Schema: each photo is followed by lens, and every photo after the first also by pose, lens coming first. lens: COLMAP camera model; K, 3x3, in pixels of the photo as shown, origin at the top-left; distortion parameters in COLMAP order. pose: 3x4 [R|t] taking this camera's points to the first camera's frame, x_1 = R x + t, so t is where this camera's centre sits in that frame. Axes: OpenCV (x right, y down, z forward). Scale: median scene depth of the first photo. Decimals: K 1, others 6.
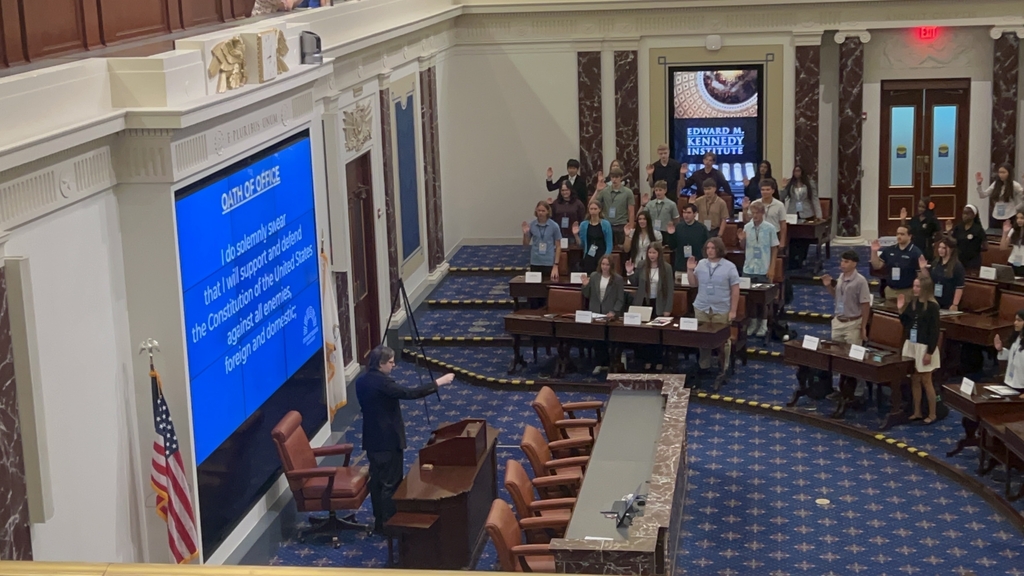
lens RADIAL K [[1611.1, 0, 512.0], [0, 1611.1, 288.0], [0, 0, 1]] dist [0.017157, -0.029410]
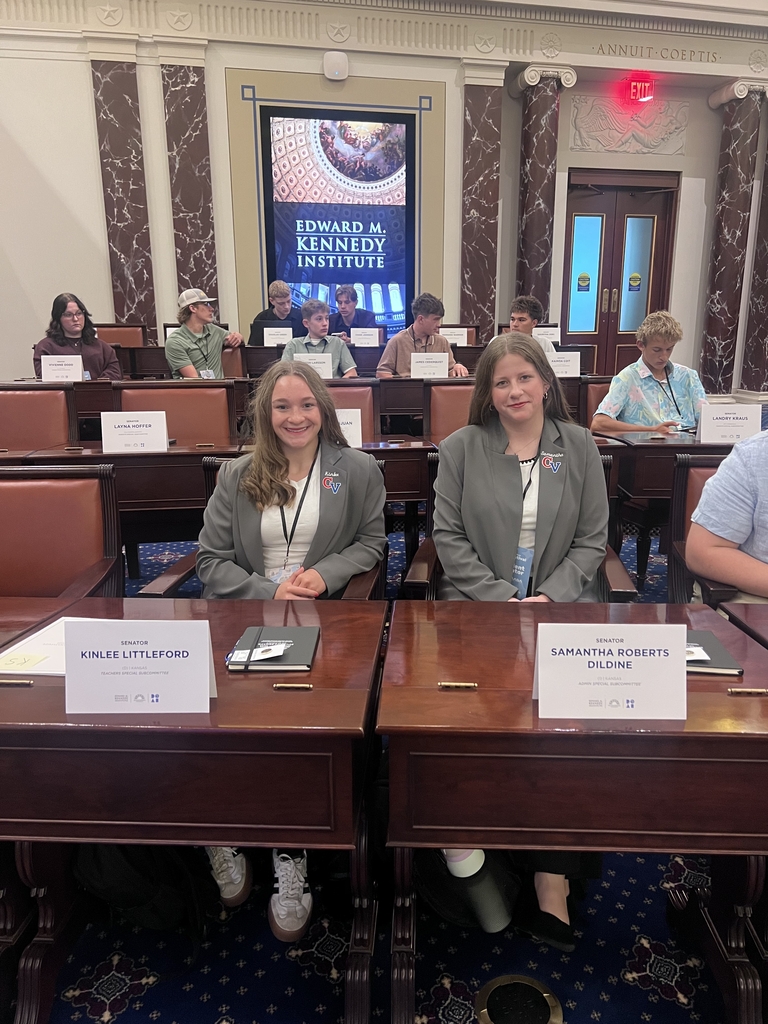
lens RADIAL K [[763.2, 0, 384.0], [0, 763.2, 512.0], [0, 0, 1]] dist [0.003545, -0.006338]
pose [[0.940121, -0.061582, 0.335231, 0.037797], [0.054208, 0.998038, 0.031318, 0.002292], [-0.336503, -0.011271, 0.941615, 0.723533]]
